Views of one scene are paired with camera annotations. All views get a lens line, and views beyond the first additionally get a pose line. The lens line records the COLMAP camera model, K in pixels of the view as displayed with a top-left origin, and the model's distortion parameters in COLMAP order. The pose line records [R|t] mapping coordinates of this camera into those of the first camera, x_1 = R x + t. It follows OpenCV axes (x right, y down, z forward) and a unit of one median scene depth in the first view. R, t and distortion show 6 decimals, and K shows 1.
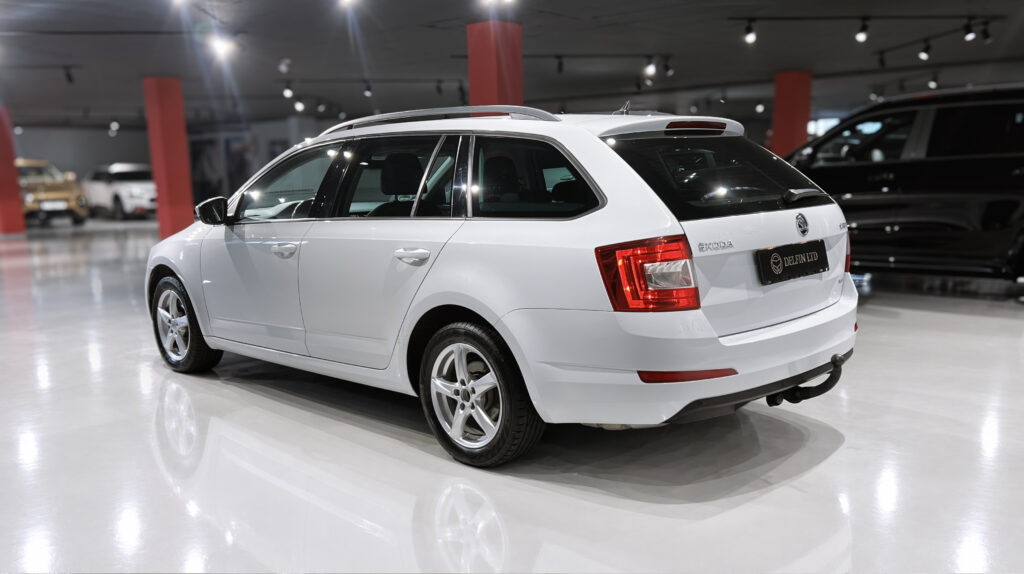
lens RADIAL K [[743.1, 0, 512.0], [0, 743.1, 287.0], [0, 0, 1]] dist [0.068959, 0.000274]
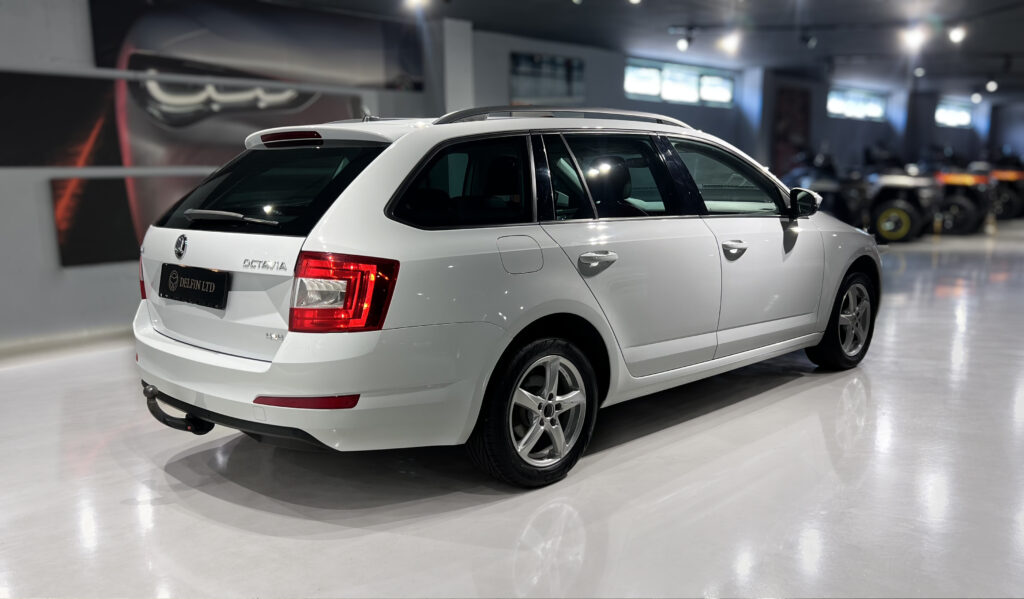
lens RADIAL K [[769.0, 0, 512.0], [0, 769.0, 299.5], [0, 0, 1]] dist [0.040293, -0.001679]
pose [[0.104594, 0.184998, -0.977157, 1.394271], [-0.141128, 0.975364, 0.169553, -0.241593], [0.984451, 0.120170, 0.128126, 1.295201]]
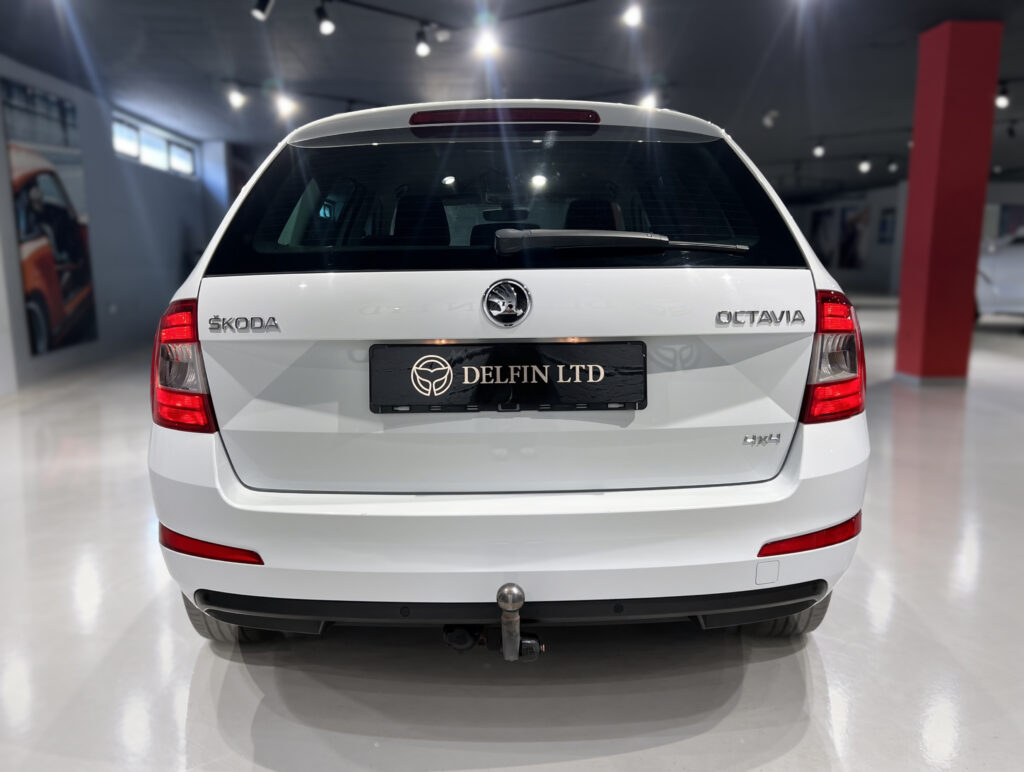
lens RADIAL K [[789.3, 0, 512.0], [0, 789.3, 386.0], [0, 0, 1]] dist [0.004721, -0.002803]
pose [[0.753526, 0.128321, -0.644773, 0.724087], [-0.110636, 0.991530, 0.068035, -0.064982], [0.648042, 0.020068, 0.761340, 0.623153]]
